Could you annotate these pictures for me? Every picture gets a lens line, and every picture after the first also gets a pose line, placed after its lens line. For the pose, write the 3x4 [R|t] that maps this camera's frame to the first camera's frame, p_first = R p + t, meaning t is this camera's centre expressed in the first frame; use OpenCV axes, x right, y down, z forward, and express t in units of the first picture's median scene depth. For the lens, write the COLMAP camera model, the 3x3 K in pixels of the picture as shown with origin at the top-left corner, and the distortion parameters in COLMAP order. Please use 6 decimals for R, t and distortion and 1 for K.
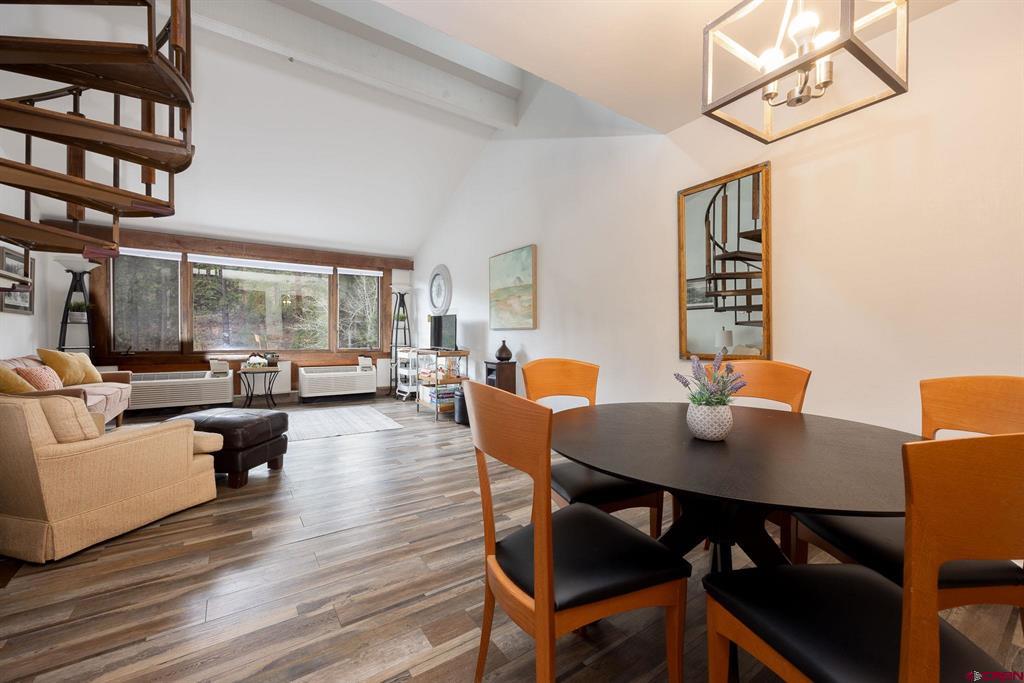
lens RADIAL K [[404.8, 0, 512.0], [0, 404.8, 341.5], [0, 0, 1]] dist [-0.018256, 0.000056]
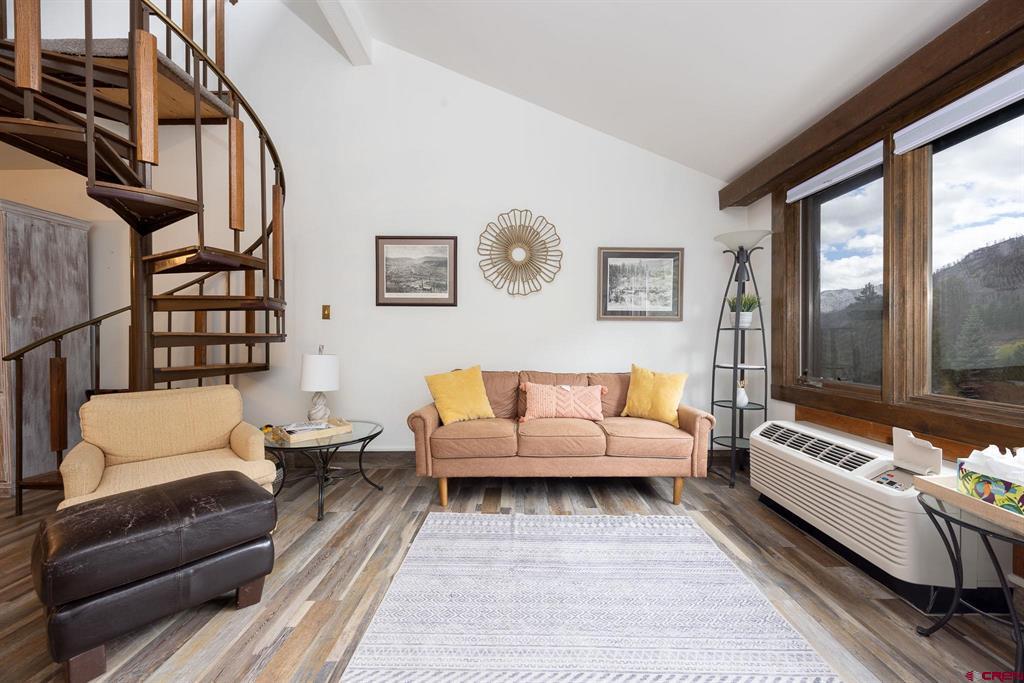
lens RADIAL K [[396.5, 0, 508.7], [0, 396.5, 344.2], [0, 0, 1]] dist [0.001204, 0.000138]
pose [[-0.576394, 0.007426, -0.817138, -0.252279], [-0.014874, 0.999698, 0.019576, -0.020973], [0.817036, 0.023437, -0.576110, 0.792273]]
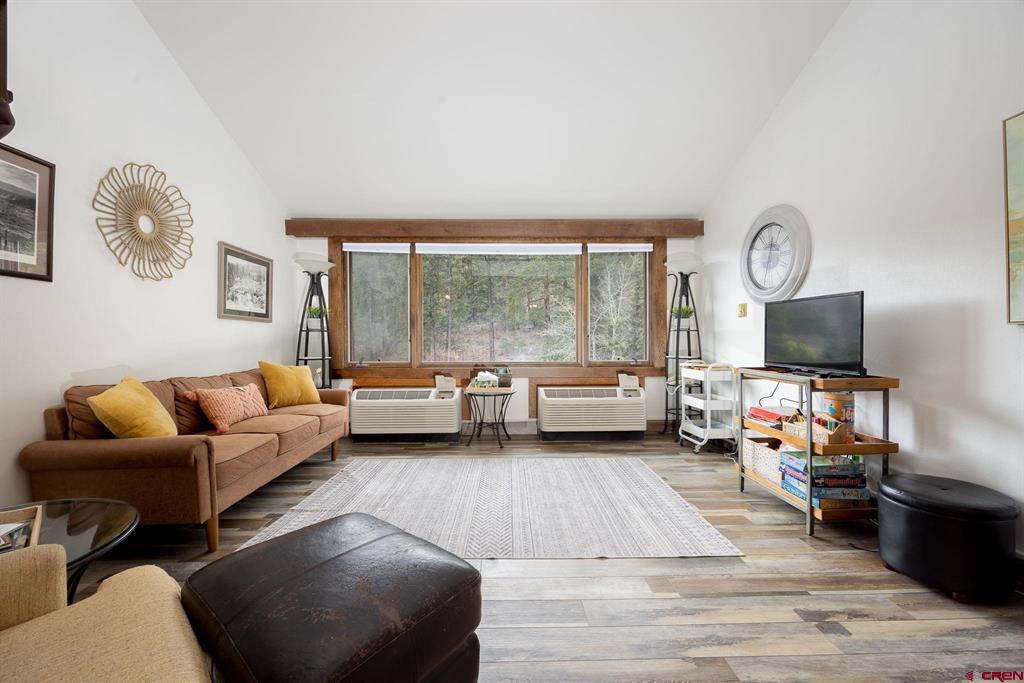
lens RADIAL K [[404.8, 0, 512.0], [0, 404.8, 341.5], [0, 0, 1]] dist [-0.018256, 0.000056]
pose [[0.839180, -0.007884, -0.543797, -0.170167], [0.002166, 0.999935, -0.011154, -0.008376], [0.543850, 0.008182, 0.839142, 0.356099]]
